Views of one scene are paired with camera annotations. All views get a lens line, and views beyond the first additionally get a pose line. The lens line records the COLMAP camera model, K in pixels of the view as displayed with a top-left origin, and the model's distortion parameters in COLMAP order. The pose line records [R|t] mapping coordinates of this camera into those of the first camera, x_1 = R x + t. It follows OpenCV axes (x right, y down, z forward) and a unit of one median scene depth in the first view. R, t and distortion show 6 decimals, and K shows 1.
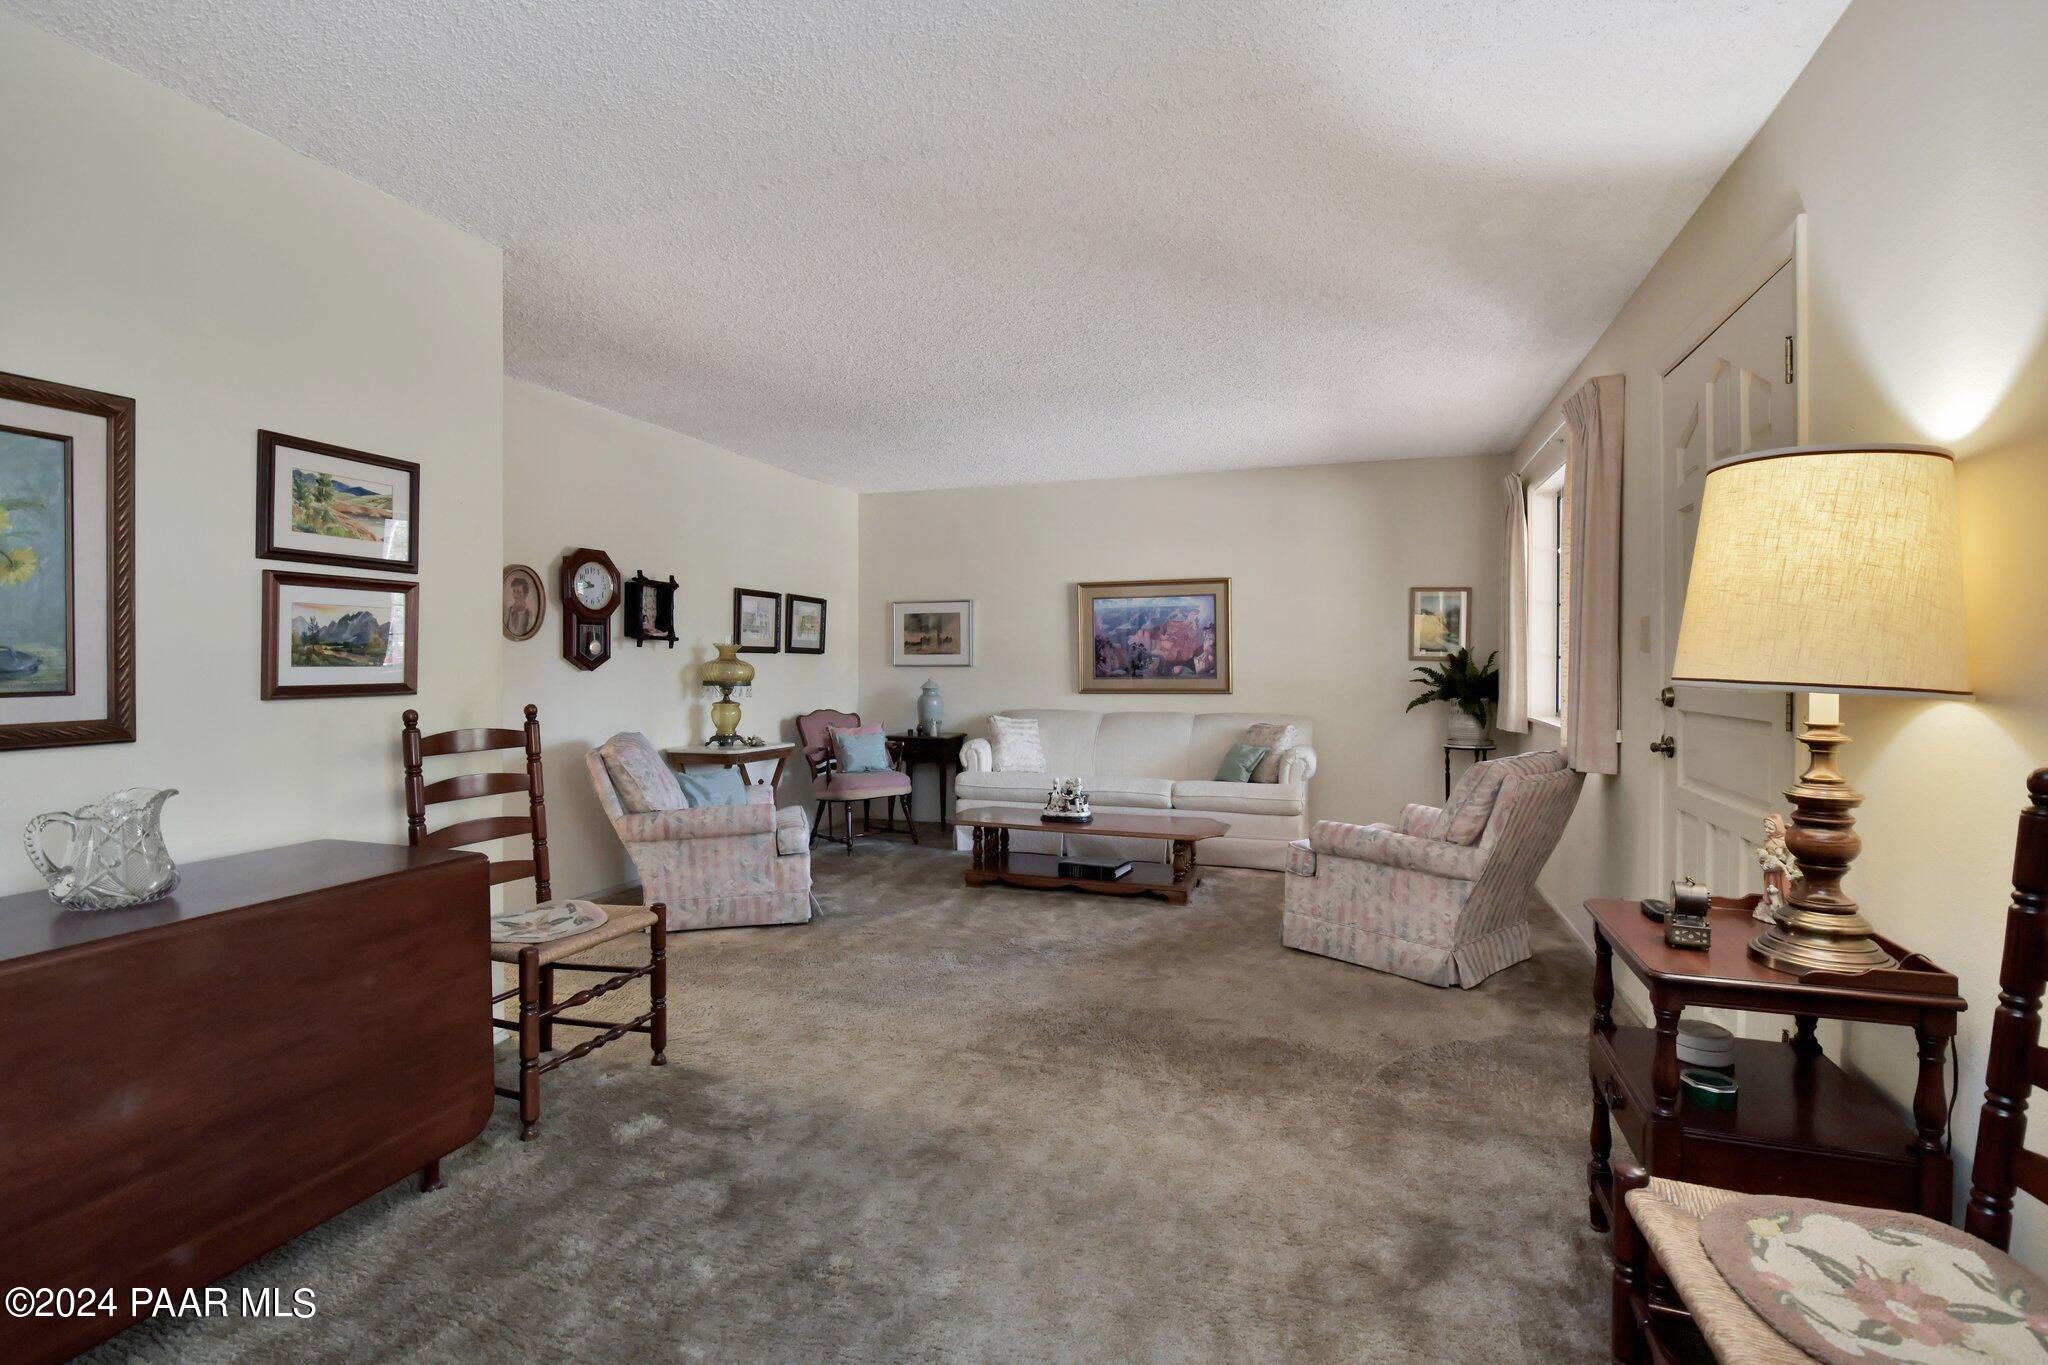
lens RADIAL K [[945.5, 0, 1025.7], [0, 945.5, 666.3], [0, 0, 1]] dist [-0.013084, -0.001626]
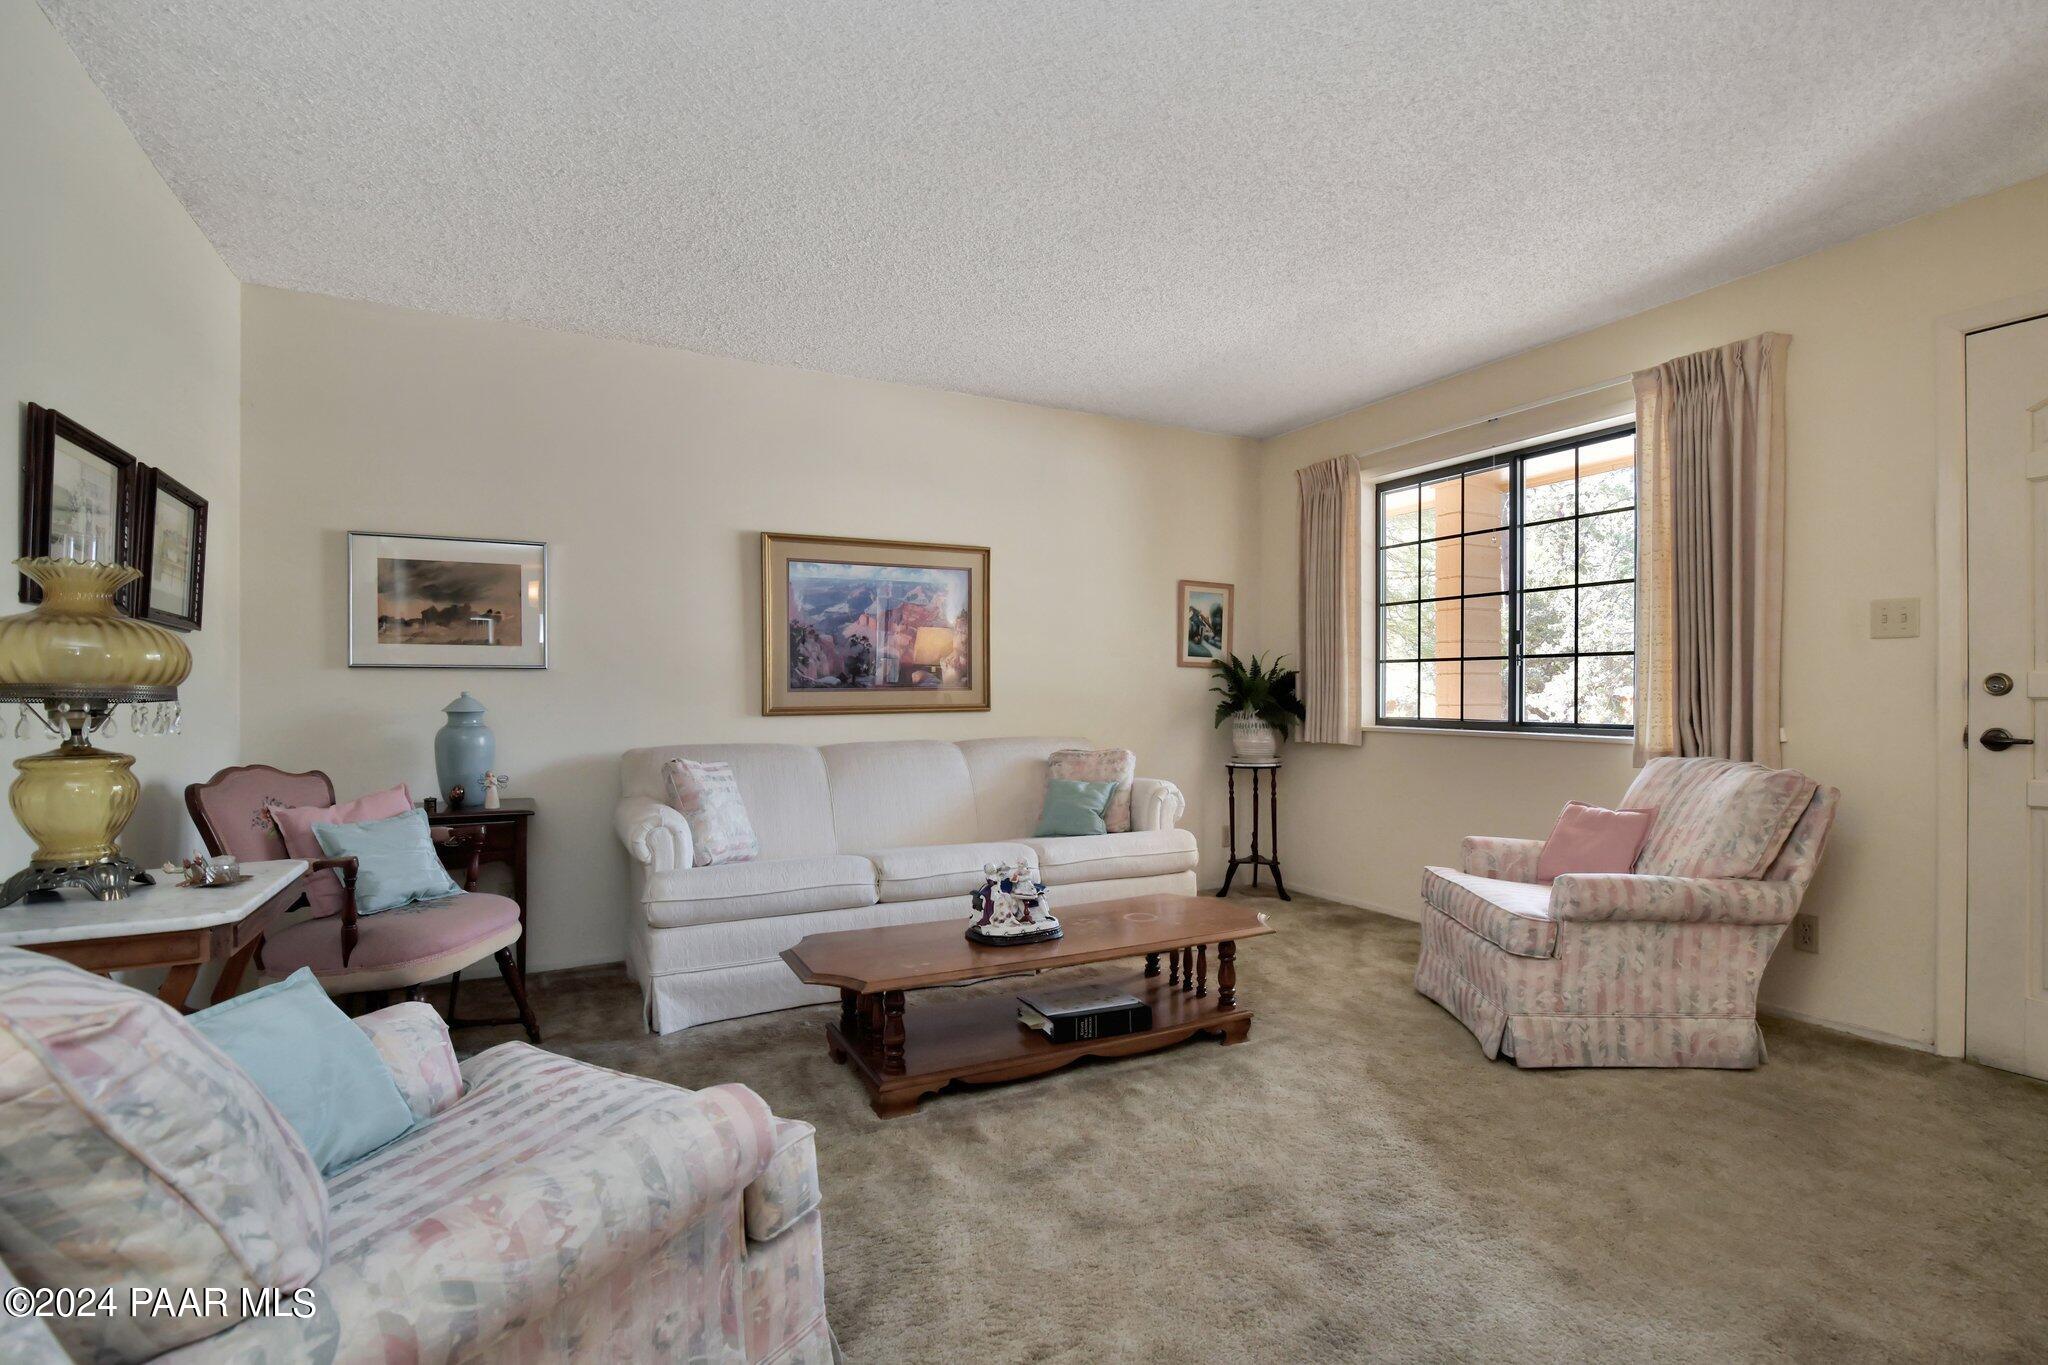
lens RADIAL K [[945.5, 0, 1022.7], [0, 945.5, 688.4], [0, 0, 1]] dist [-0.013084, -0.001626]
pose [[0.680985, 0.001953, 0.732295, -0.374353], [0.004812, 0.999963, -0.007141, 0.022805], [-0.732282, 0.008387, 0.680950, 0.649595]]
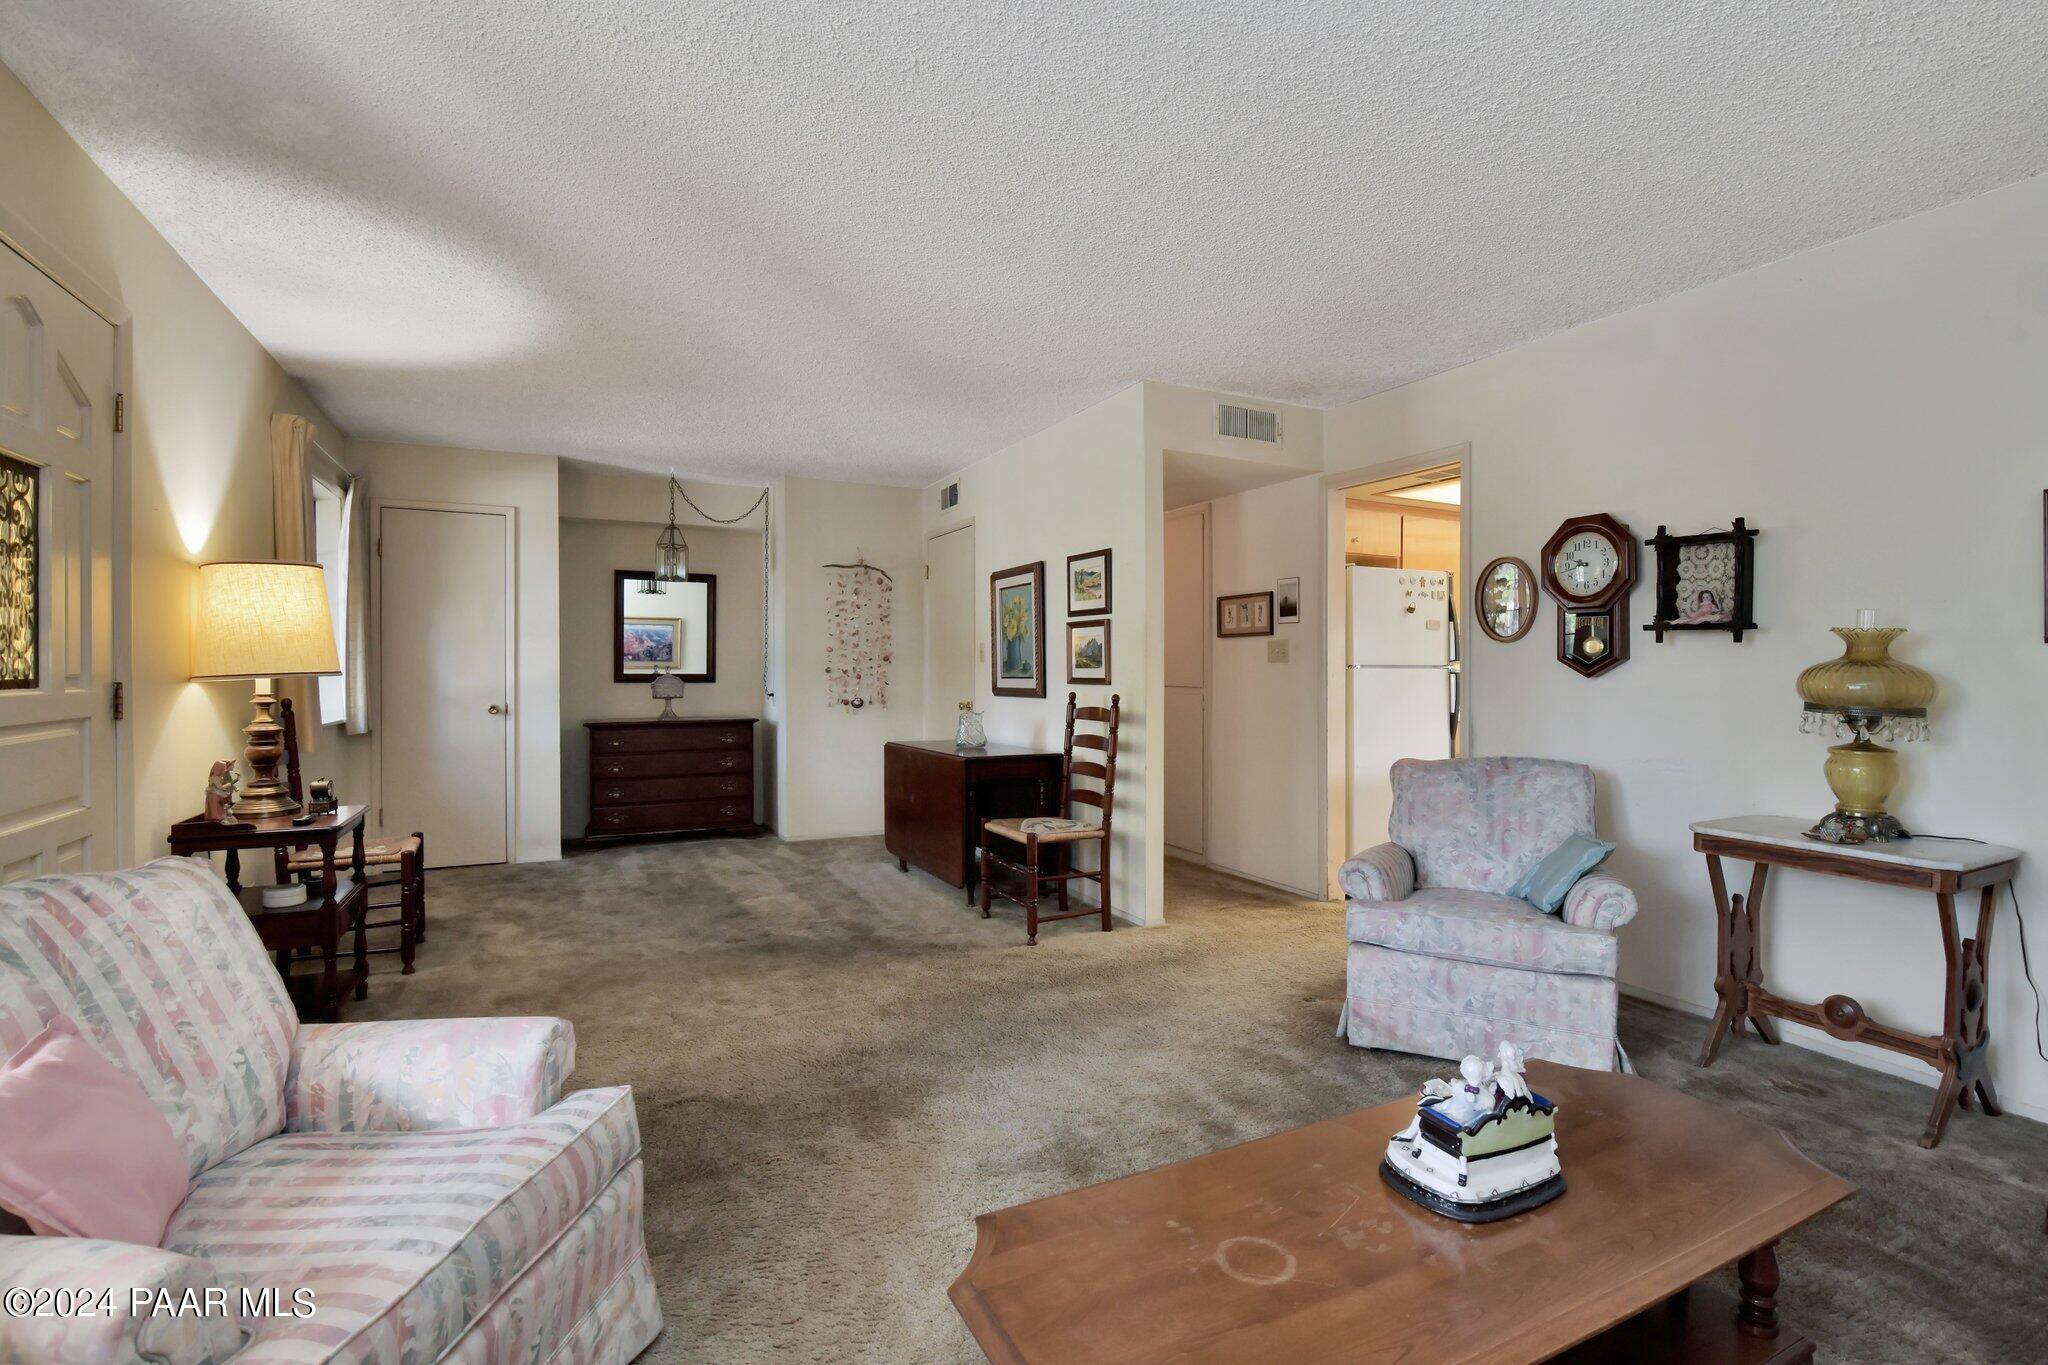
lens RADIAL K [[945.5, 0, 1020.8], [0, 945.5, 676.3], [0, 0, 1]] dist [-0.013084, -0.001626]
pose [[-0.704449, 0.003948, -0.709744, 0.373337], [-0.005119, 0.999930, 0.010643, -0.002215], [0.709736, 0.011130, -0.704380, 1.172579]]
